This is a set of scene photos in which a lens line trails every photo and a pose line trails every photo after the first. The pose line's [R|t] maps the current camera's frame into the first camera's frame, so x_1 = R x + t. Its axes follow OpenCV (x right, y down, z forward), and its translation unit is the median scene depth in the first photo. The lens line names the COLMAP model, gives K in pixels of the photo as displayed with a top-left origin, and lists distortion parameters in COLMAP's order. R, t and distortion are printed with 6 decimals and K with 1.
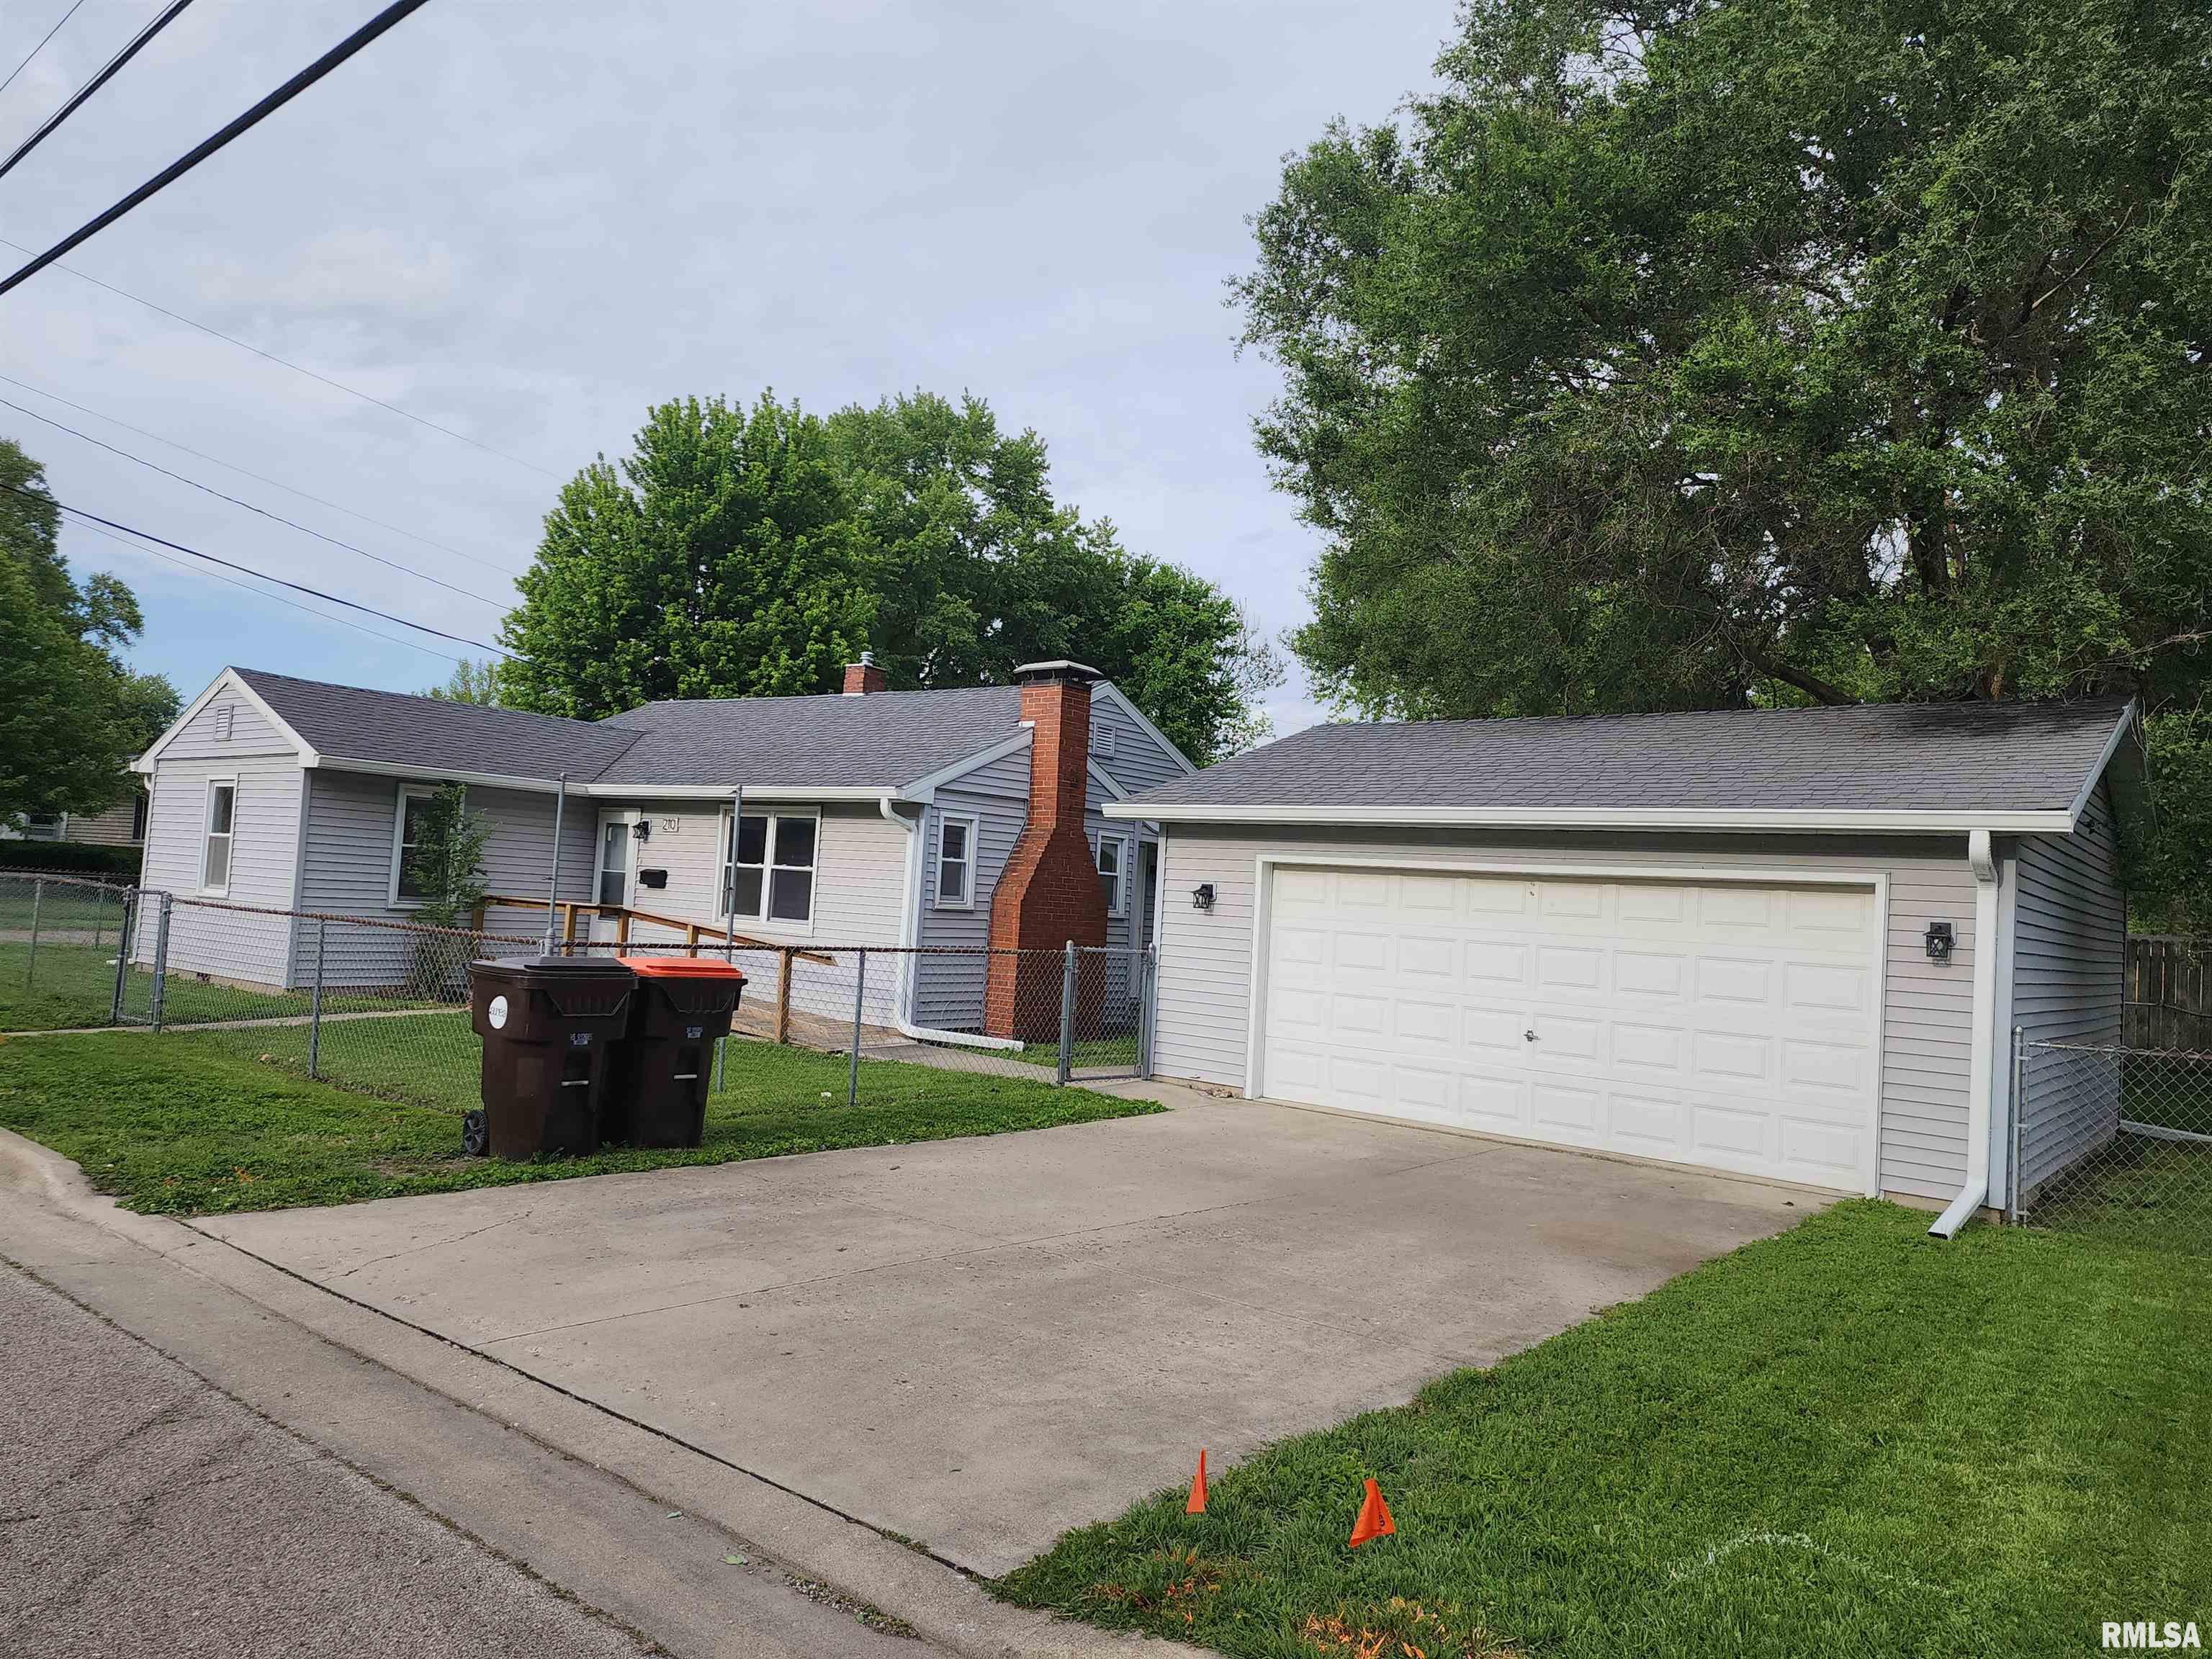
lens RADIAL K [[1479.9, 0, 1106.0], [0, 1479.9, 829.5], [0, 0, 1]] dist [0.026181, -0.019255]
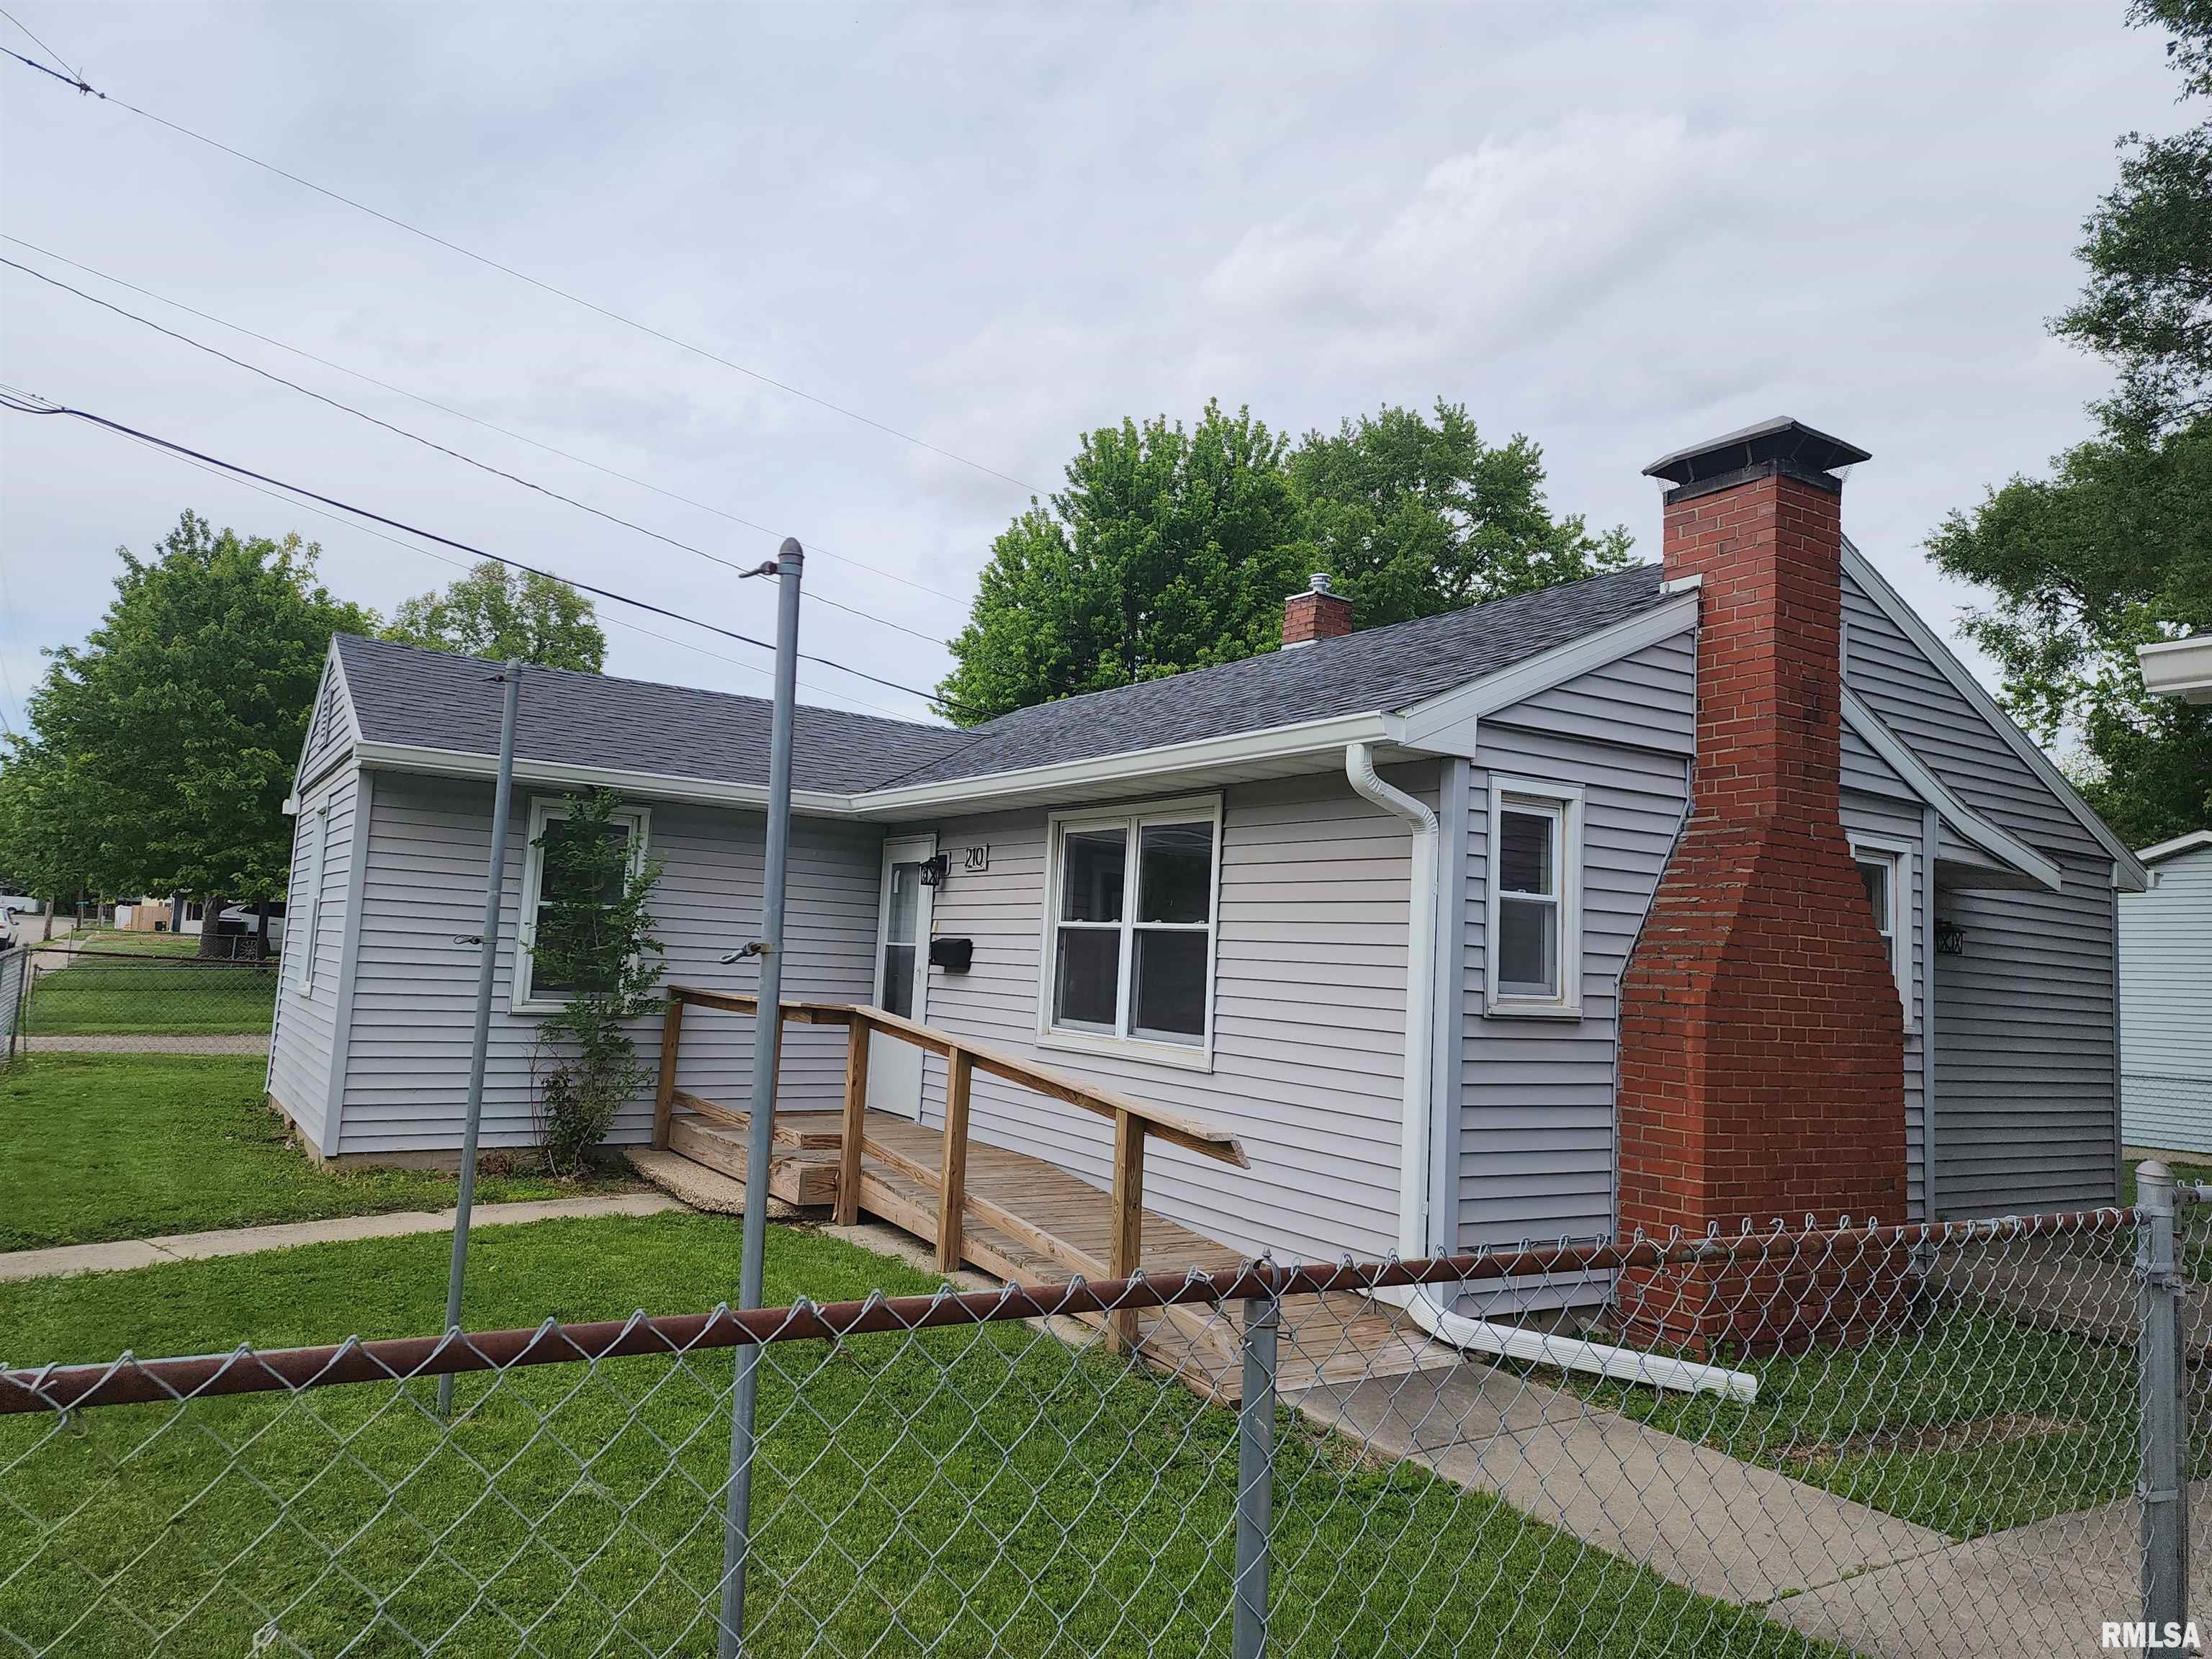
lens RADIAL K [[1474.9, 0, 1138.9], [0, 1474.9, 821.4], [0, 0, 1]] dist [0.070237, -0.000714]
pose [[0.956311, -0.038234, -0.289840, -0.027817], [0.018395, 0.997316, -0.070866, 0.008898], [0.291772, 0.062438, 0.954448, 0.184495]]
